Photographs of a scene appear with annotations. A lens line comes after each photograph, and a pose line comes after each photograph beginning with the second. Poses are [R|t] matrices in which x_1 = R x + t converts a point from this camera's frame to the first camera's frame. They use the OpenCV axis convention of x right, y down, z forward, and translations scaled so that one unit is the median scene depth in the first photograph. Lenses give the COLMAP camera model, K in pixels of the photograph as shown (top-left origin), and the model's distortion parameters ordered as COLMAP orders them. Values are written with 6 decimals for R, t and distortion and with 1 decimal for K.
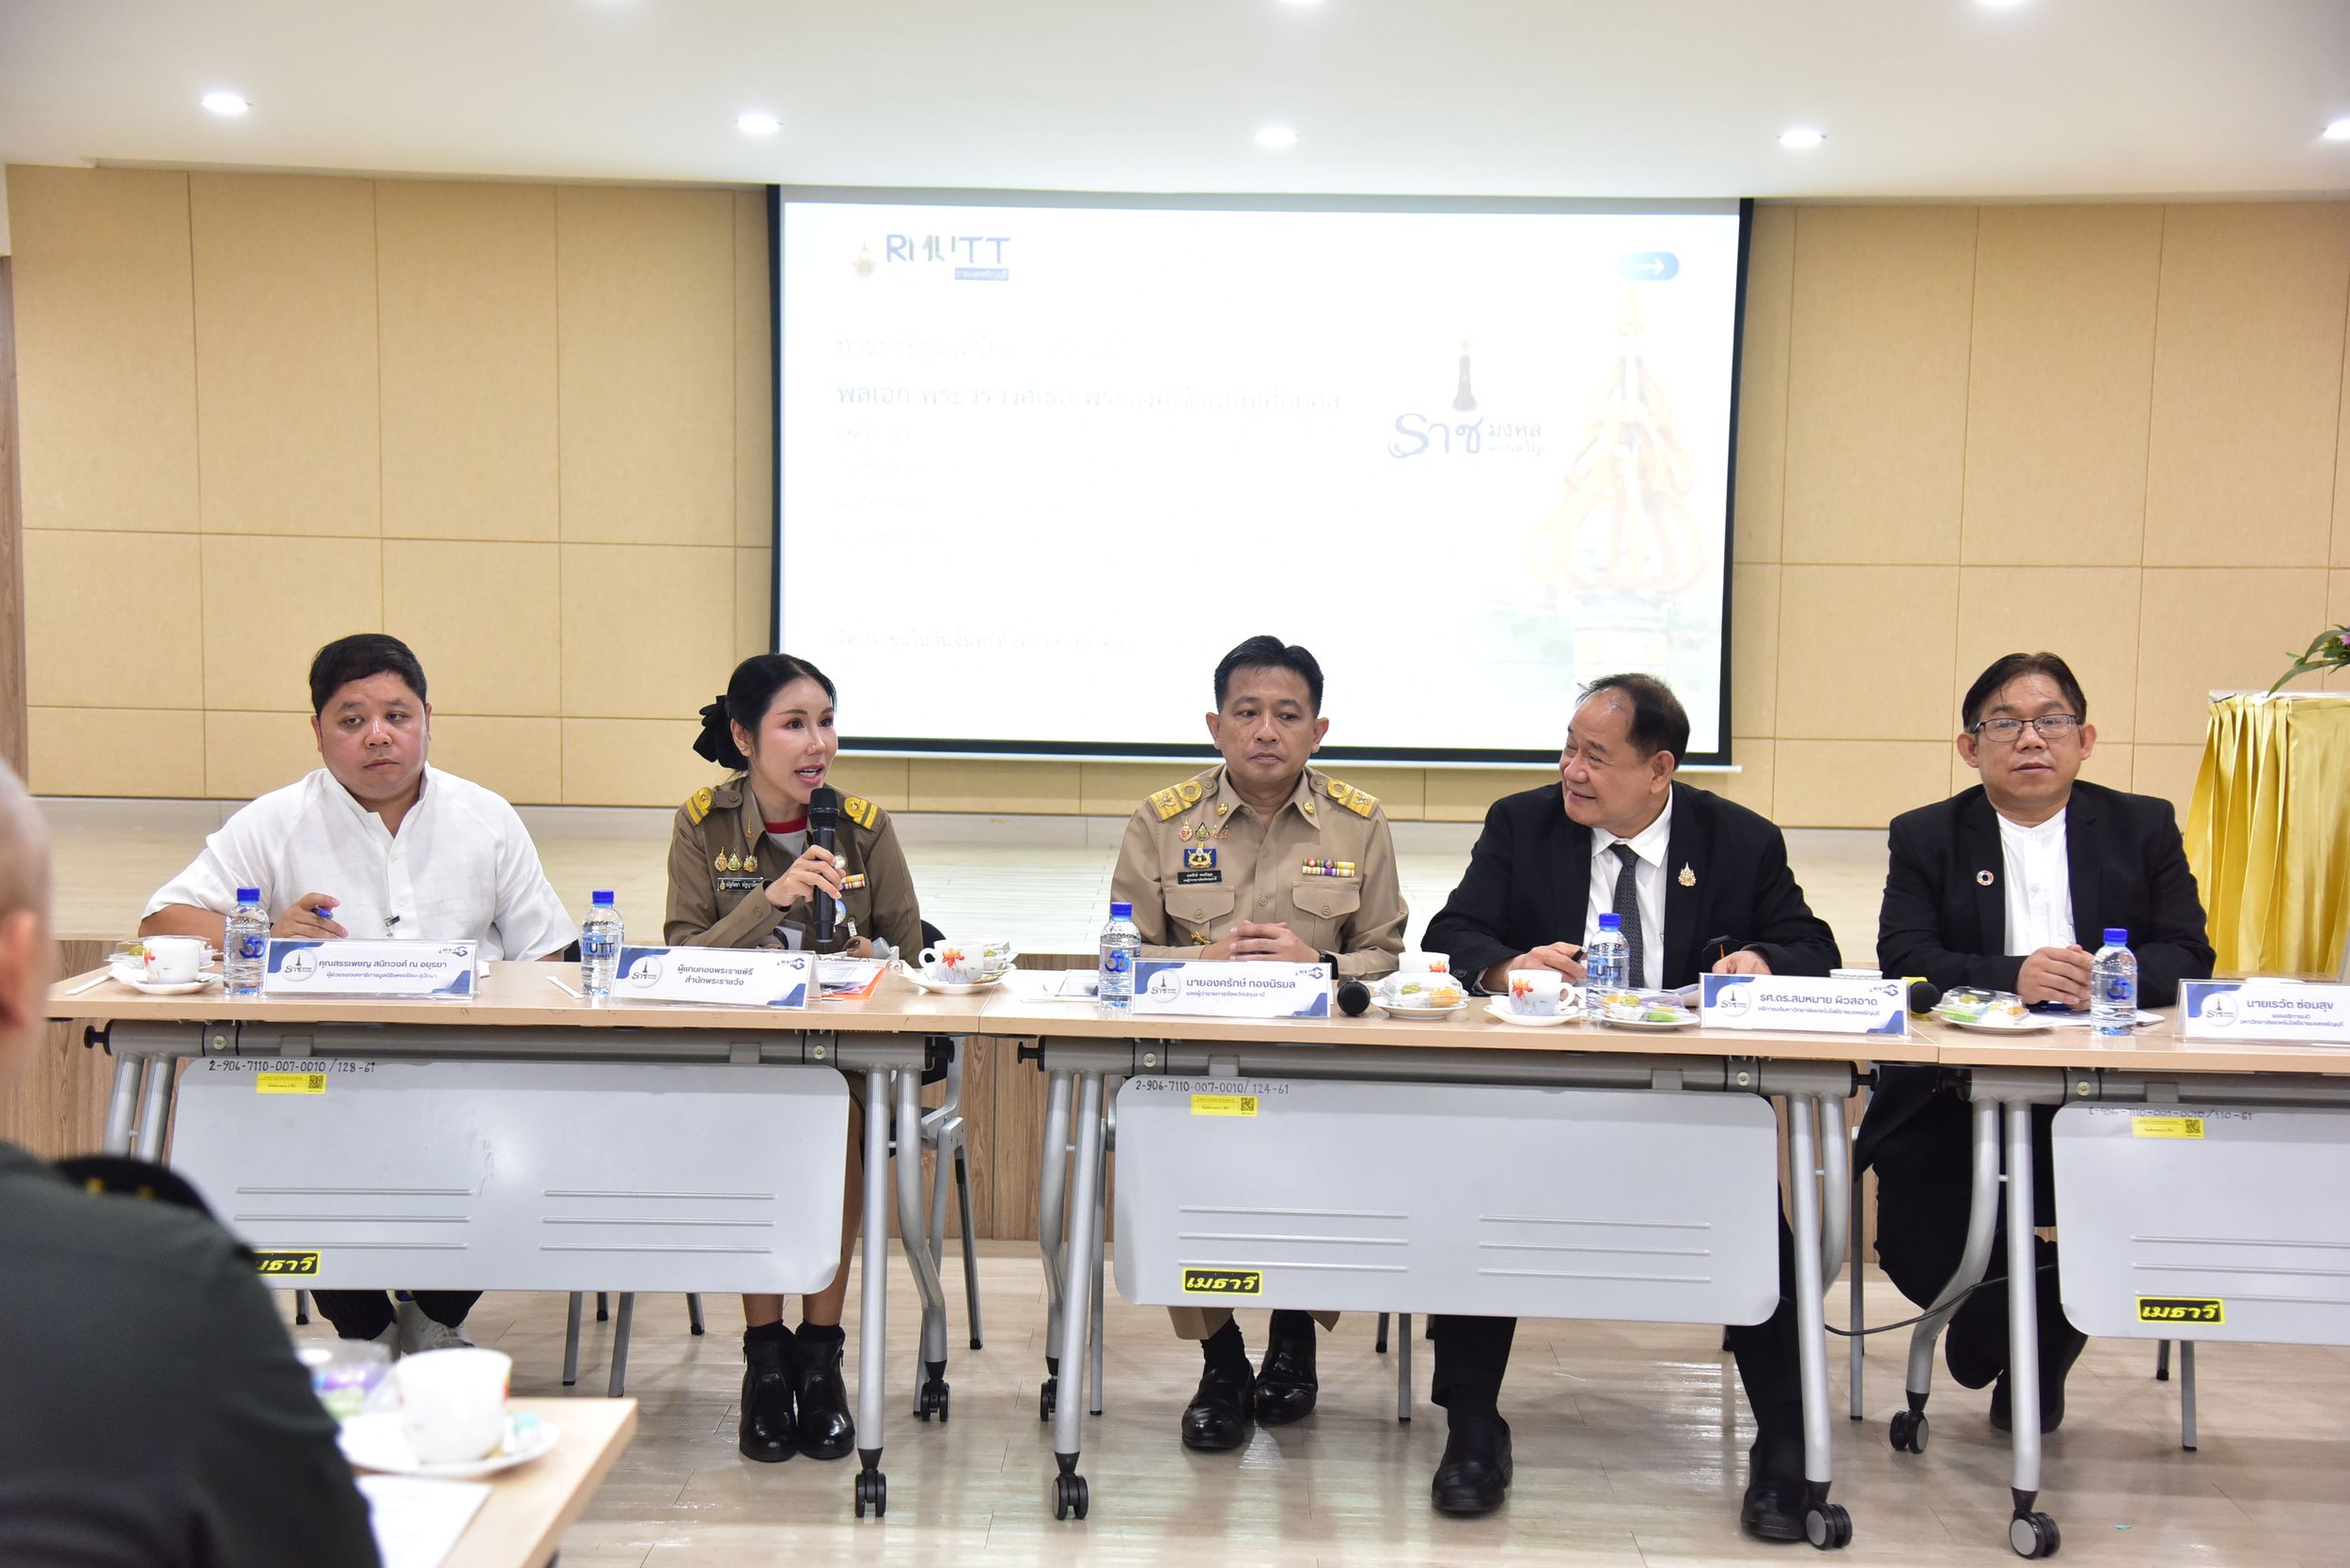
lens RADIAL K [[2922.2, 0, 1138.5], [0, 2922.2, 790.3], [0, 0, 1]] dist [0.168620, -0.006131]
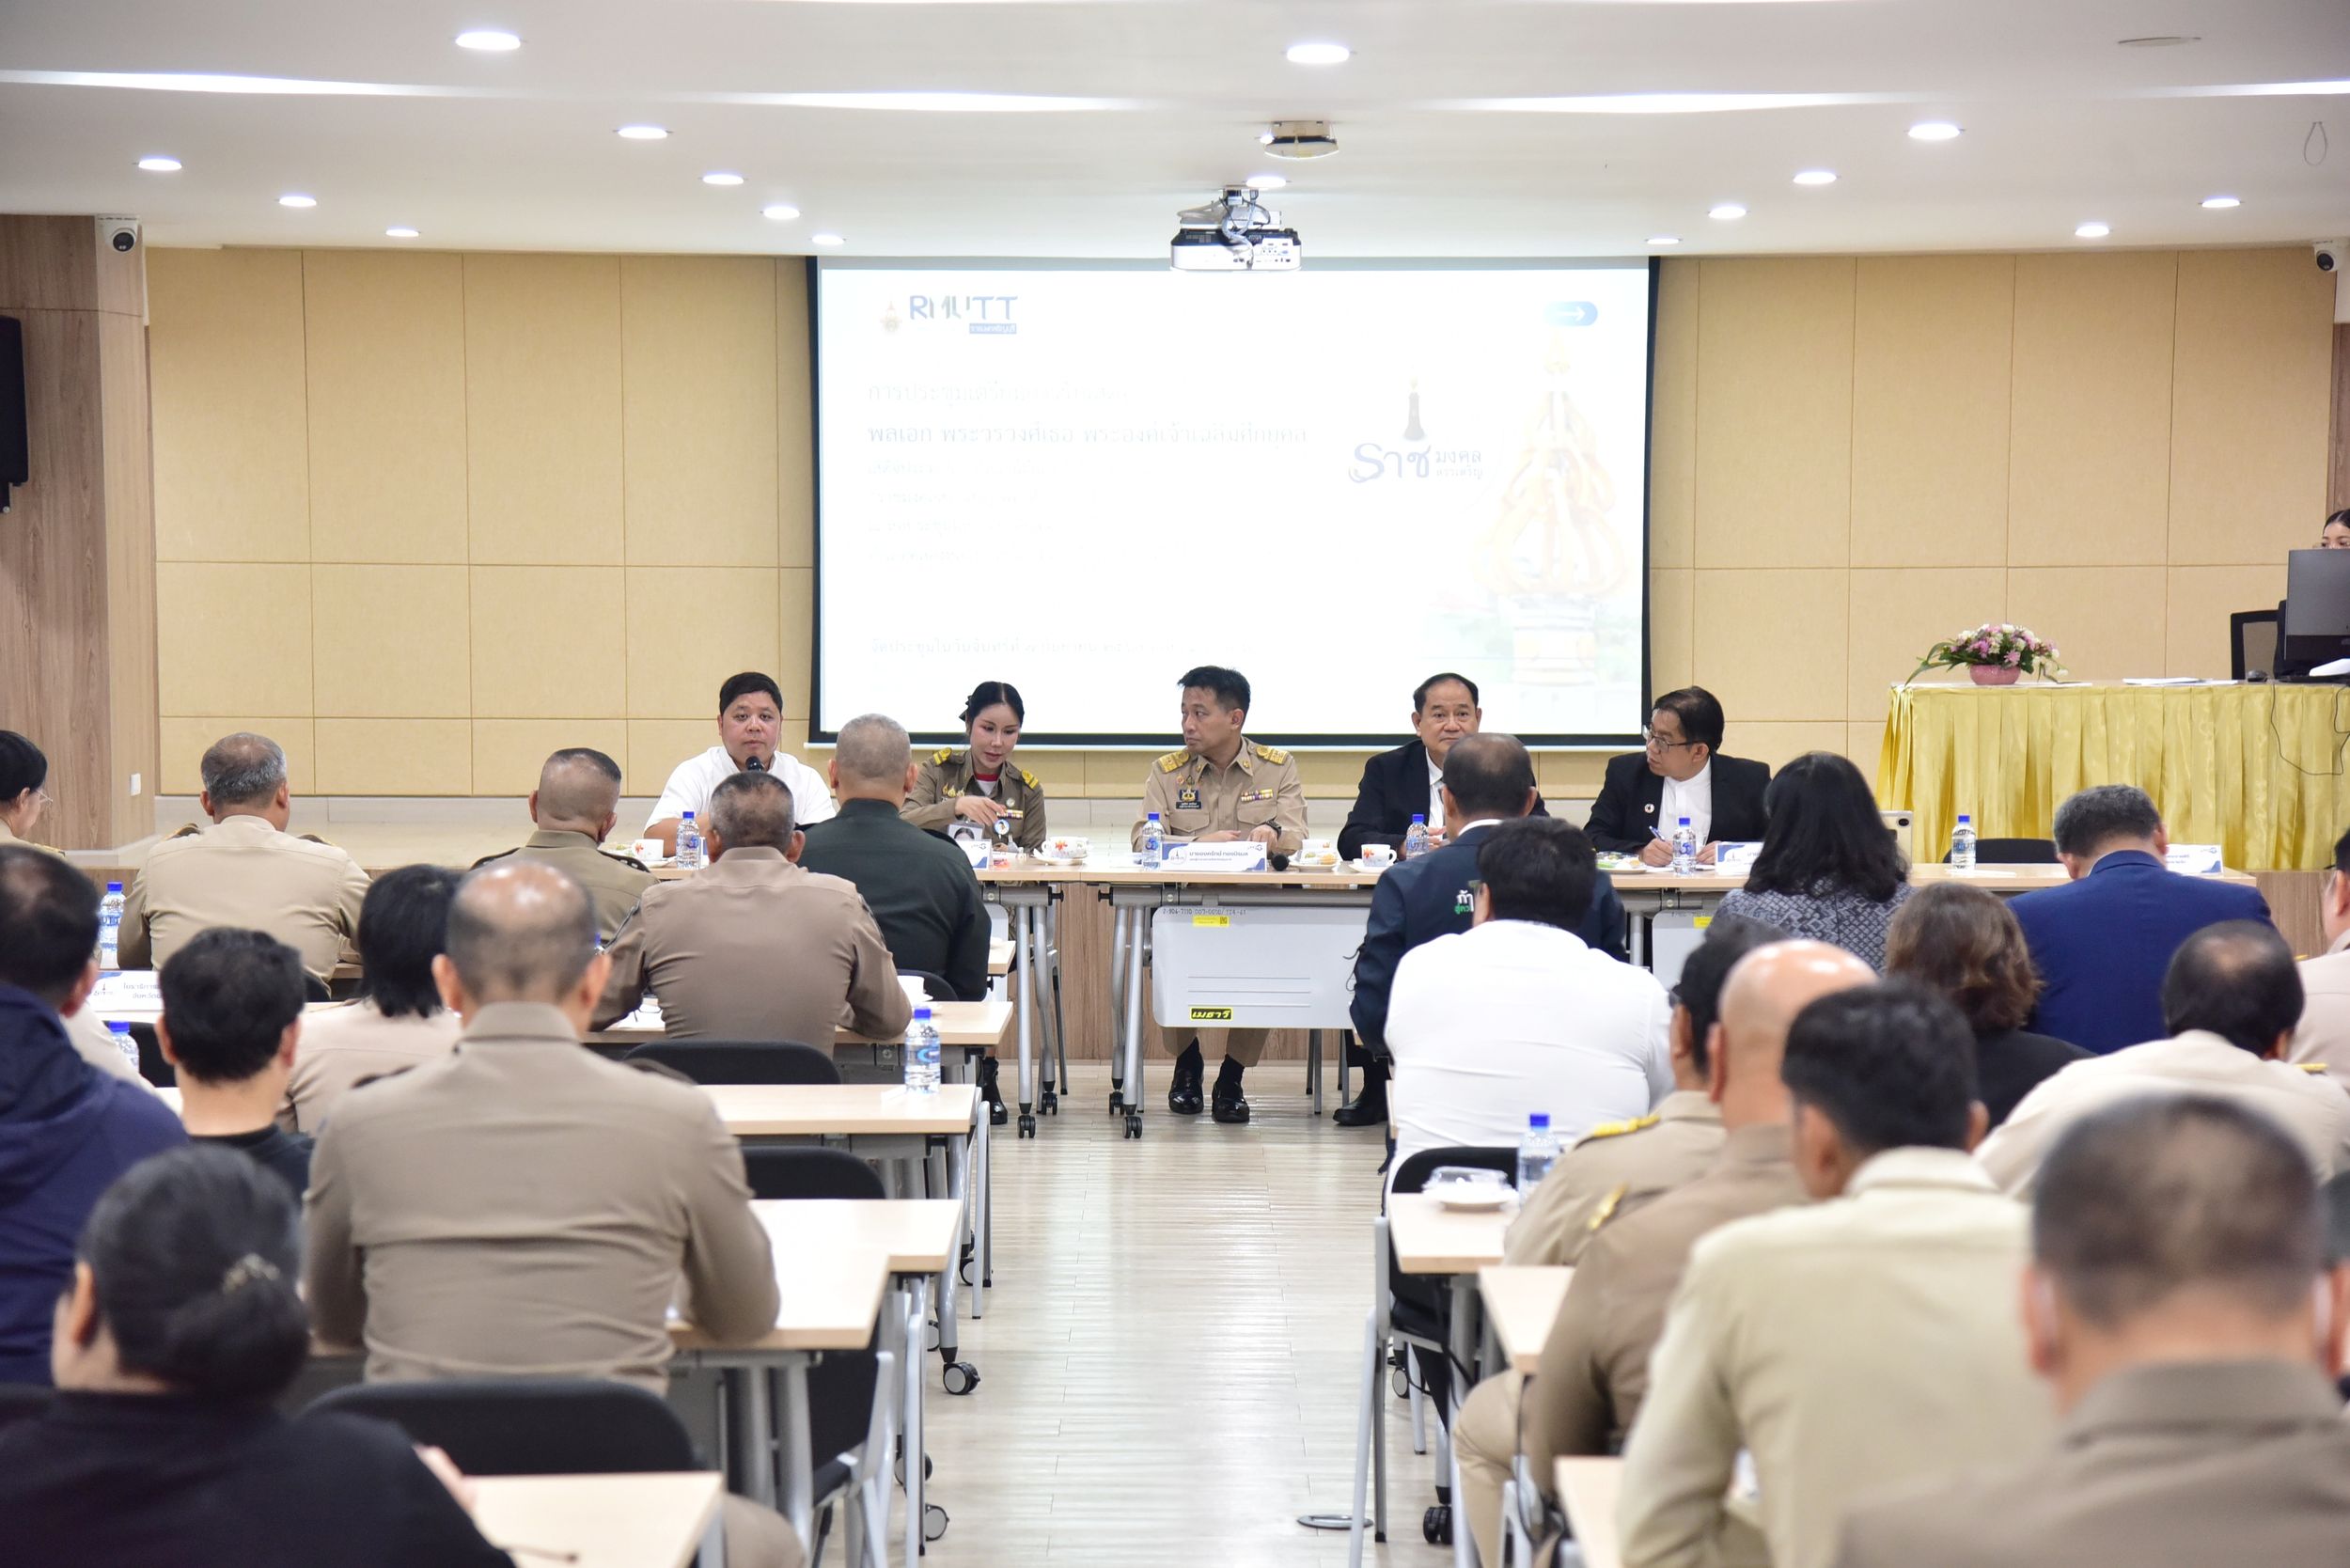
lens RADIAL K [[5560.8, 0, 1175.0], [0, 5560.8, 784.0], [0, 0, 1]] dist [-0.034164, -0.026339]
pose [[0.999647, -0.015723, 0.021407, -0.028063], [0.015960, 0.999813, -0.010964, 0.024644], [-0.021230, 0.011301, 0.999711, -1.047808]]
